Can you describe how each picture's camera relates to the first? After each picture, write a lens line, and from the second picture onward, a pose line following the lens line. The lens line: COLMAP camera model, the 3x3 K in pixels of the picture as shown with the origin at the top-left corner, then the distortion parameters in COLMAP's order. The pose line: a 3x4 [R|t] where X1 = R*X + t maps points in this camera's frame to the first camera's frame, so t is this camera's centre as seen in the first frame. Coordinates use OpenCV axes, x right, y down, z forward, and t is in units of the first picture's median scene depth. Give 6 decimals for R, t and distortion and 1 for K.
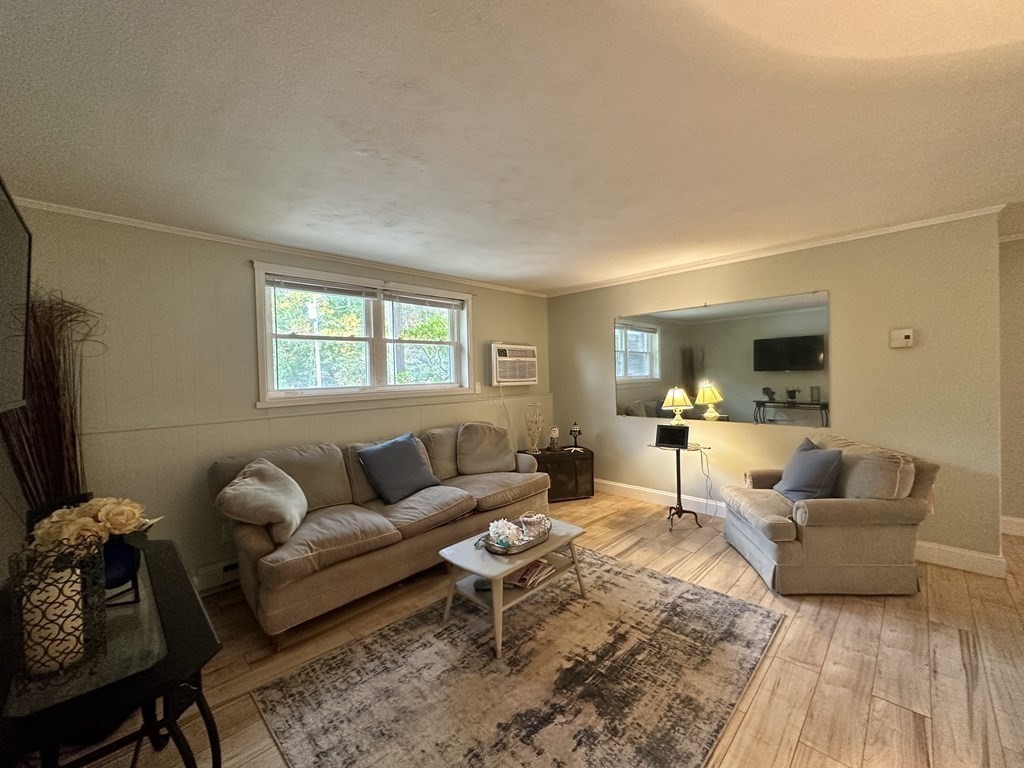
lens RADIAL K [[408.4, 0, 511.6], [0, 408.4, 382.1], [0, 0, 1]] dist [-0.002162, 0.000808]
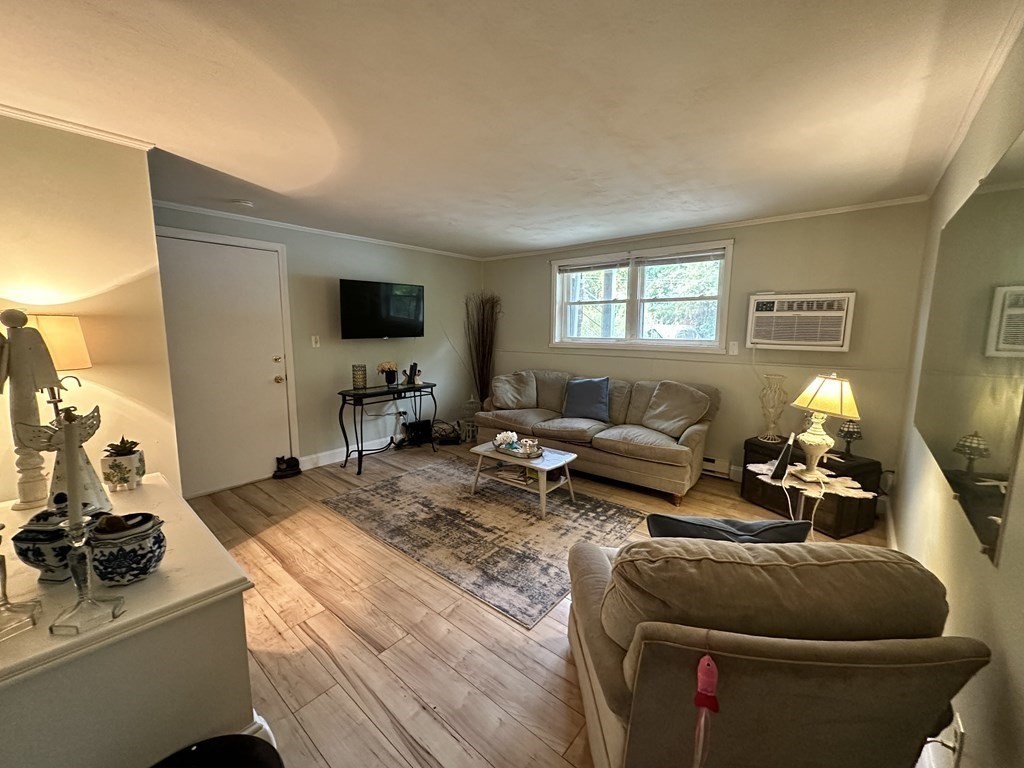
lens RADIAL K [[408.4, 0, 511.7], [0, 408.4, 382.5], [0, 0, 1]] dist [-0.002162, 0.000808]
pose [[0.083433, 0.161626, -0.983319, 1.403909], [-0.026112, 0.986775, 0.159979, -0.077201], [0.996171, 0.012329, 0.086550, 0.867262]]
